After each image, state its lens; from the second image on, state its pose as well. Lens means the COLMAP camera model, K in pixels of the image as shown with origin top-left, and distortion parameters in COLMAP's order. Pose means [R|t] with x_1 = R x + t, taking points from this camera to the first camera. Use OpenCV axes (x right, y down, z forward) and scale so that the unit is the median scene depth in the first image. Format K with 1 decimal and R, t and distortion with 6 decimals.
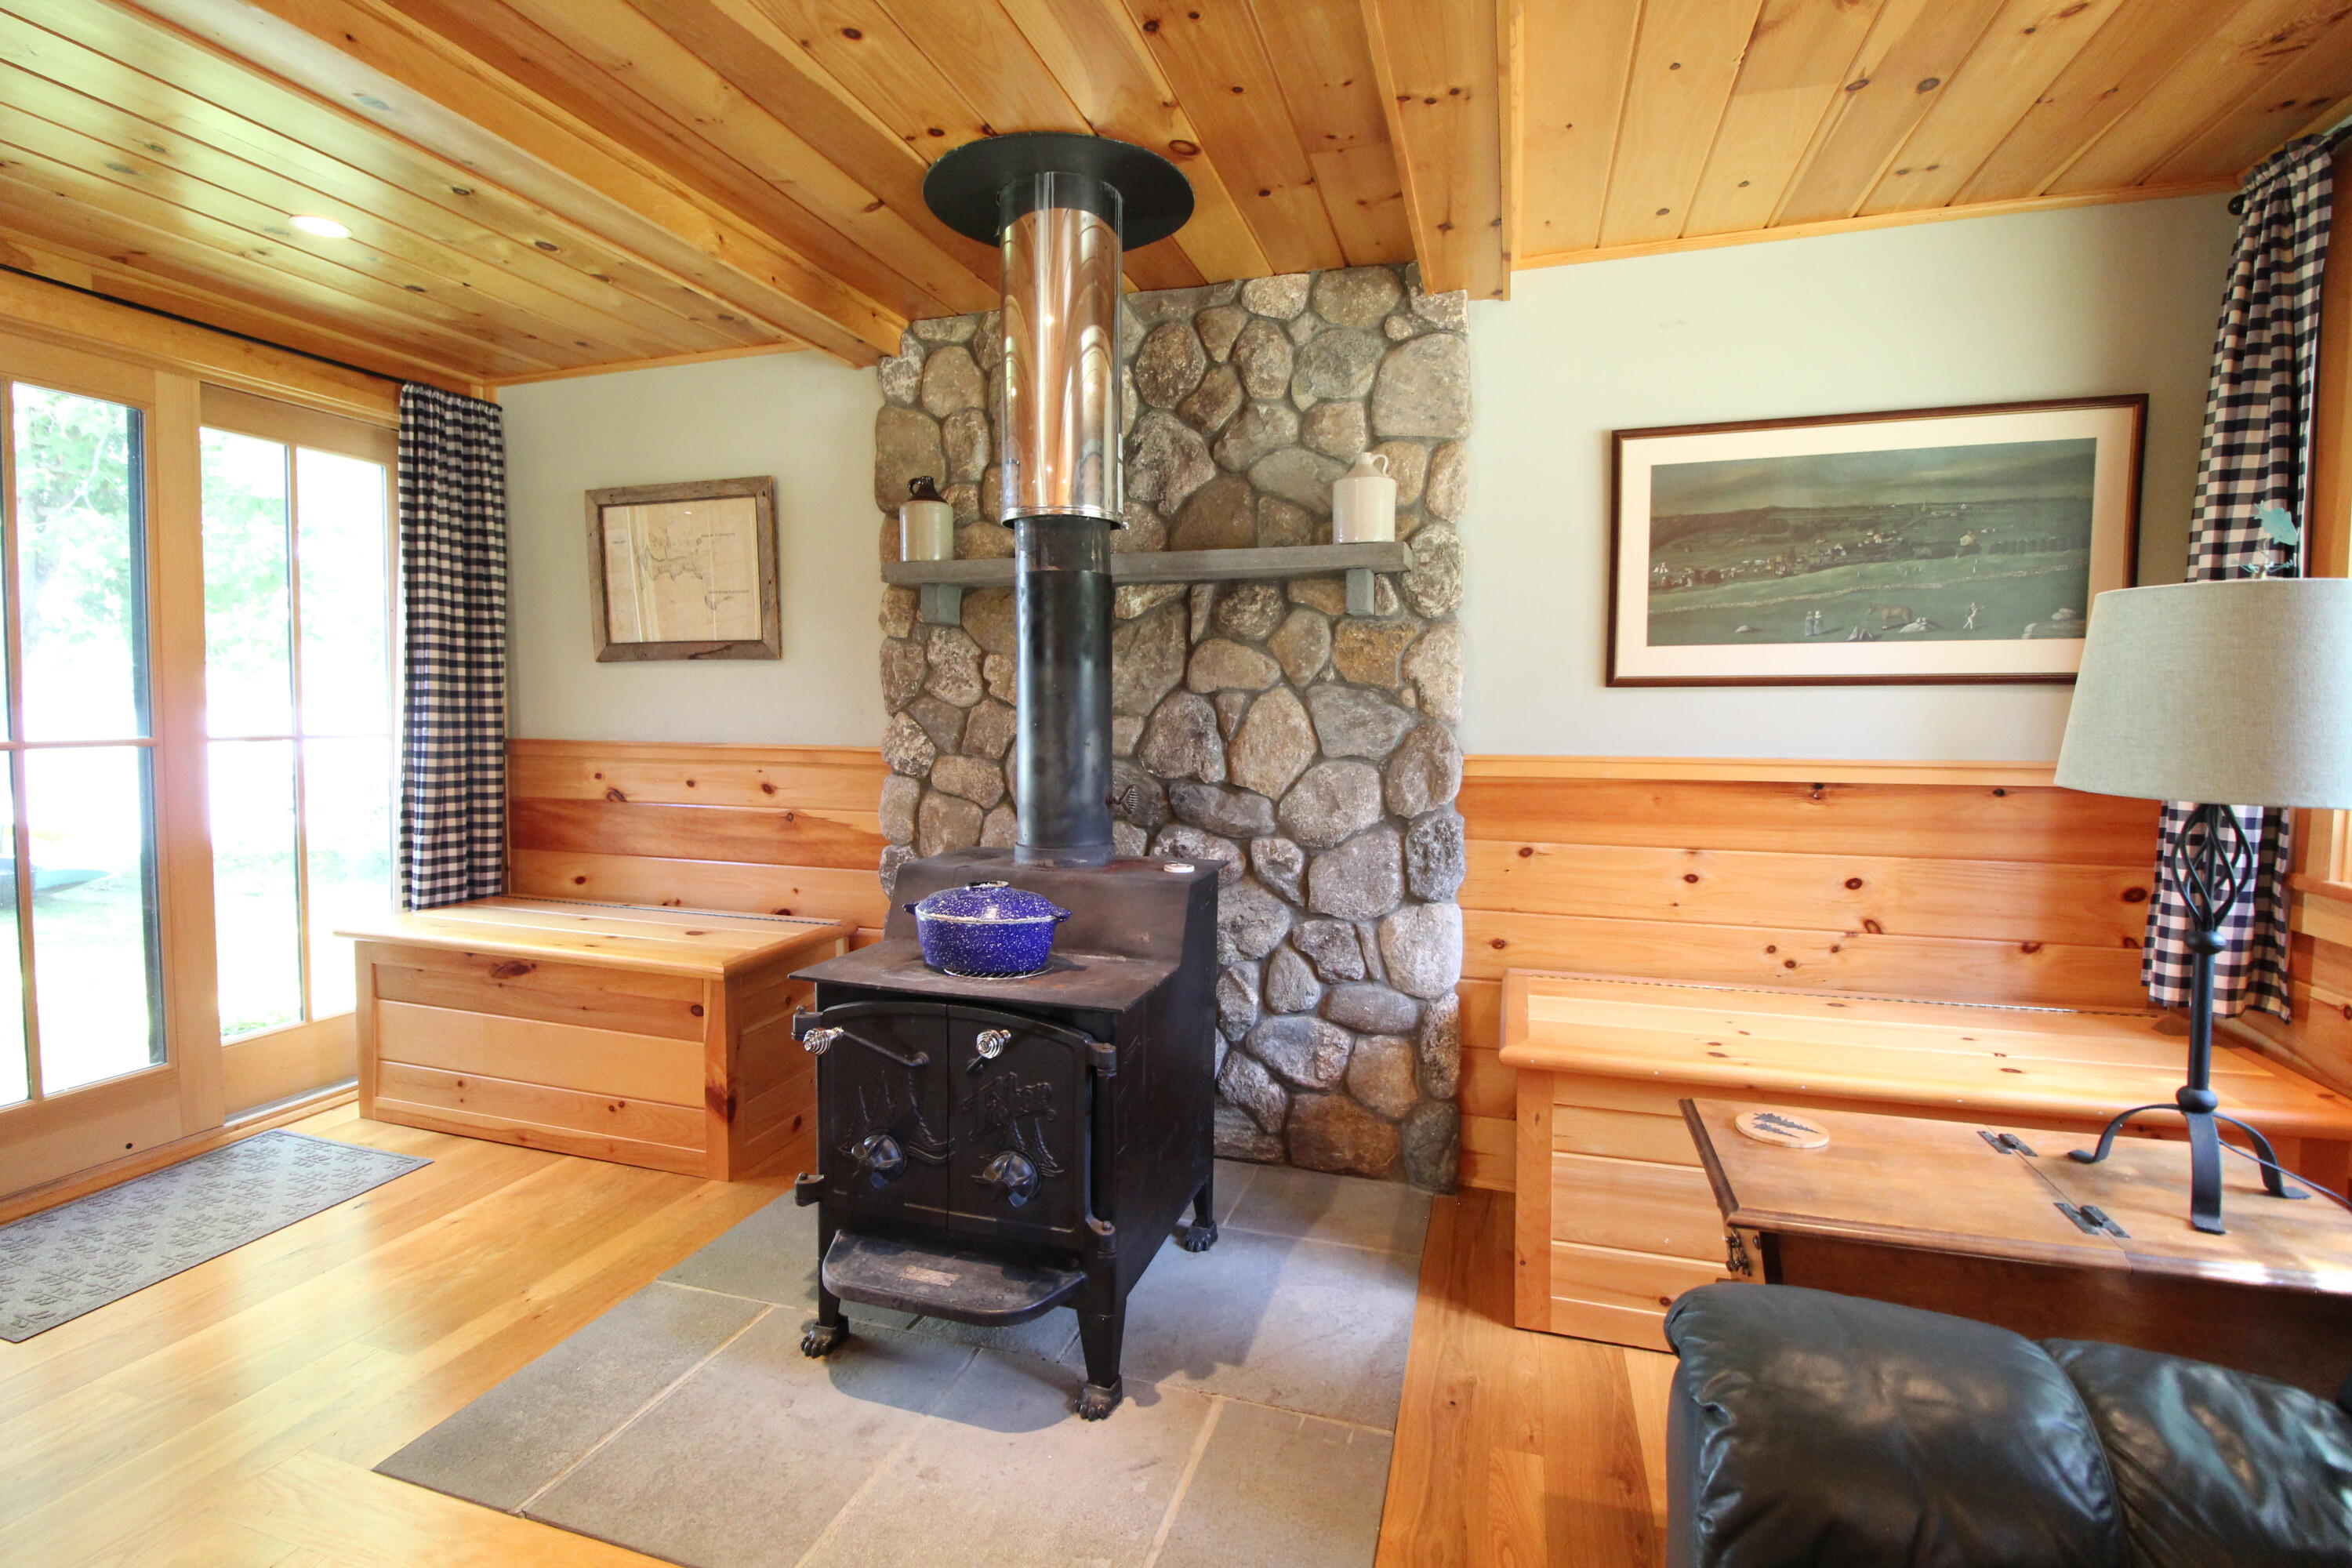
lens RADIAL K [[1085.6, 0, 1166.3], [0, 1085.6, 765.0], [0, 0, 1]] dist [-0.002784, -0.011931]
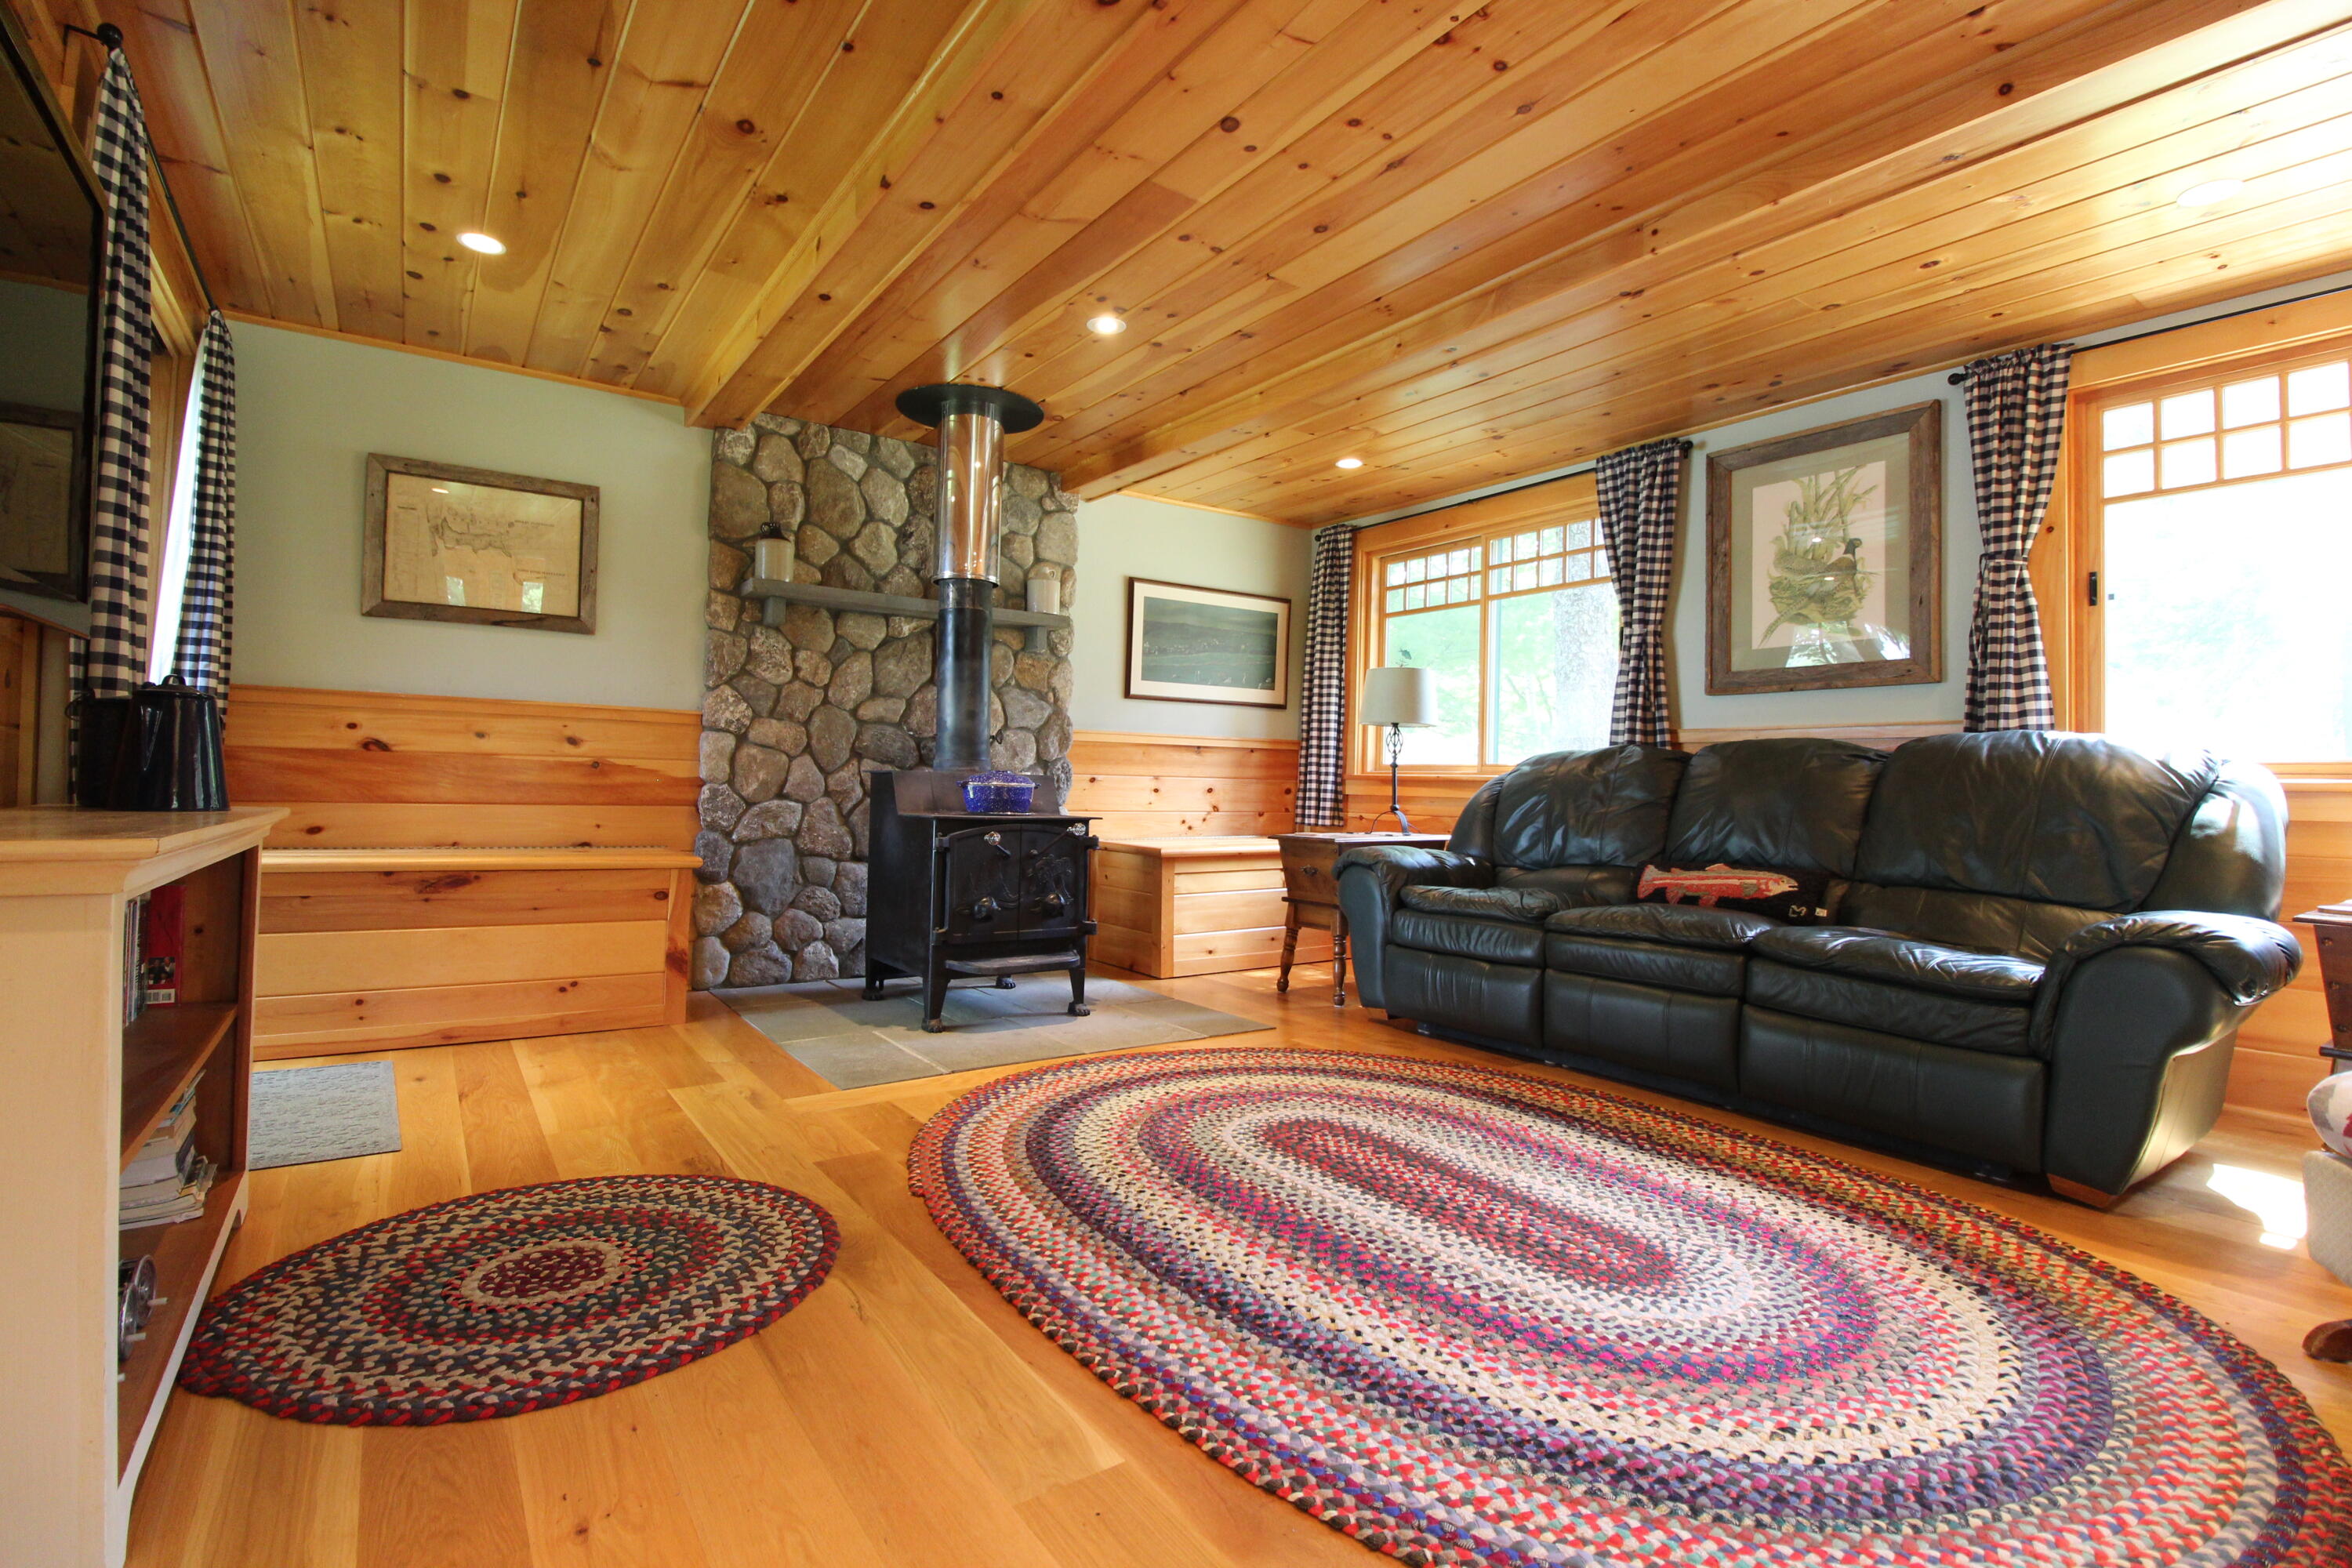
lens RADIAL K [[1085.6, 0, 1168.8], [0, 1085.6, 762.2], [0, 0, 1]] dist [-0.002784, -0.011931]
pose [[0.607725, 0.026708, 0.793698, -1.110350], [0.024988, 0.998296, -0.052725, 0.150745], [-0.793754, 0.051875, 0.606023, -0.291520]]
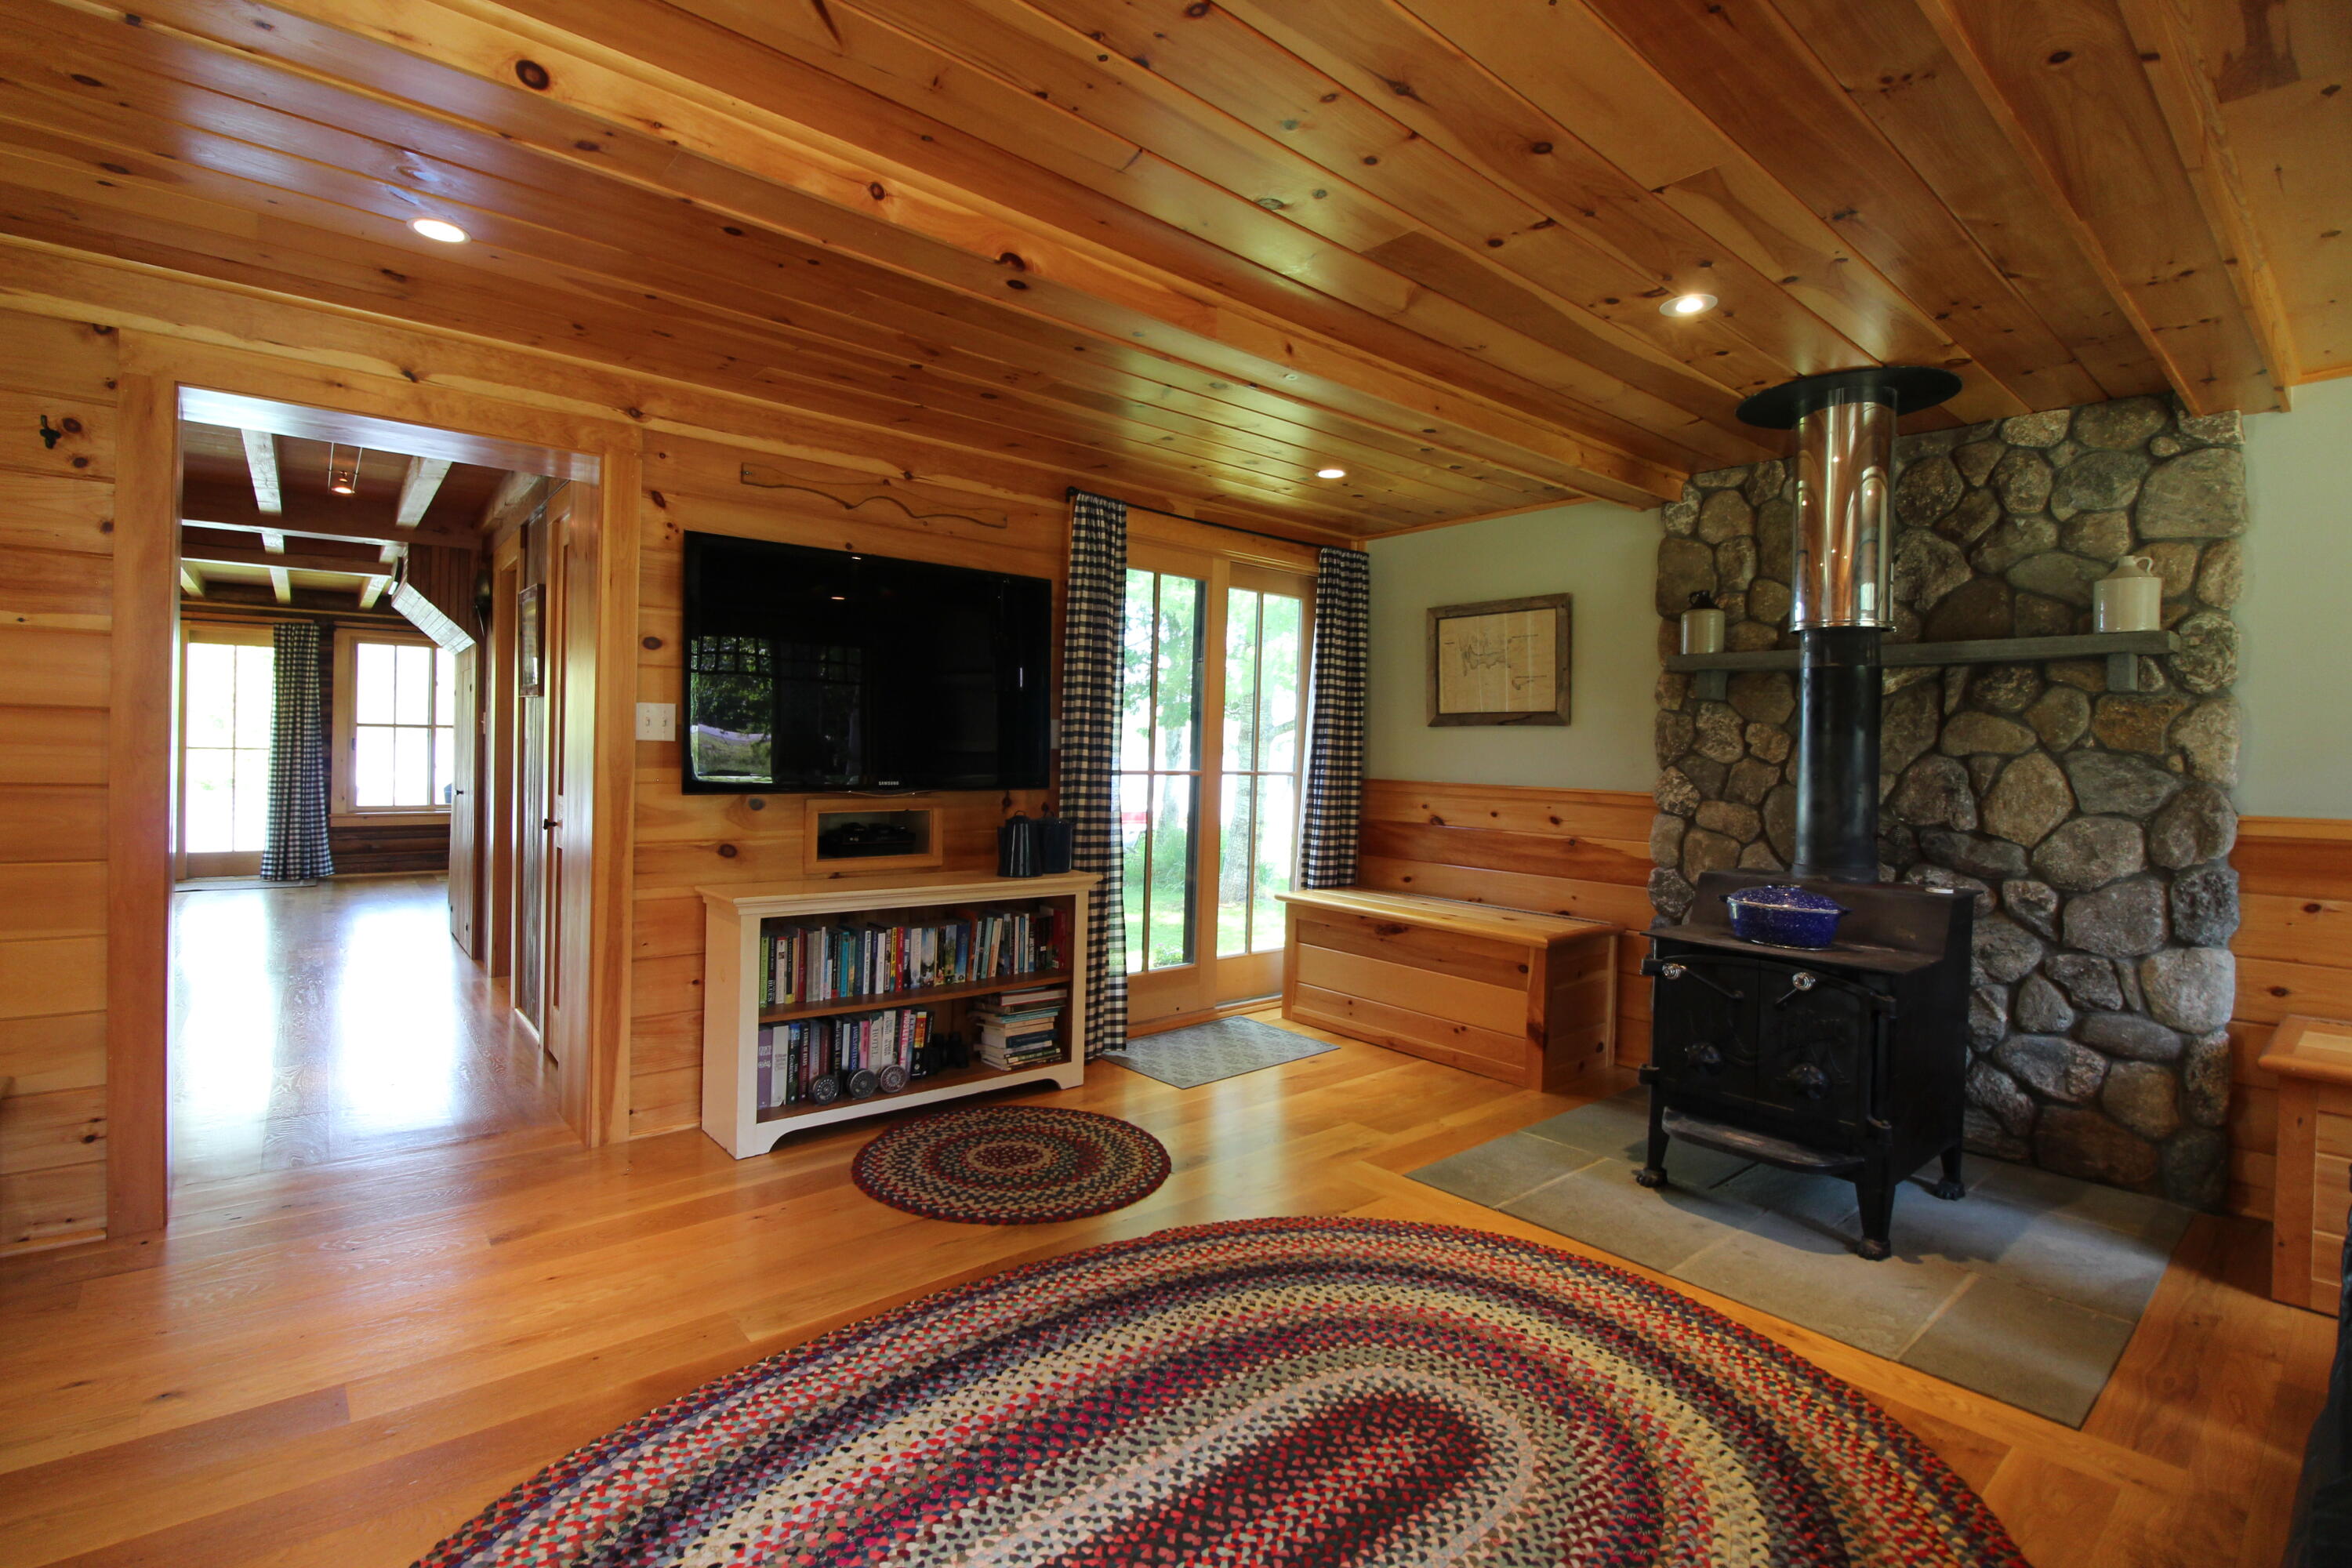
lens RADIAL K [[1085.6, 0, 1165.3], [0, 1085.6, 760.6], [0, 0, 1]] dist [-0.002784, -0.011931]
pose [[0.847125, 0.020053, -0.531015, -0.074567], [-0.049564, 0.997913, -0.041385, 0.033180], [0.529076, 0.061377, 0.846352, -0.497760]]
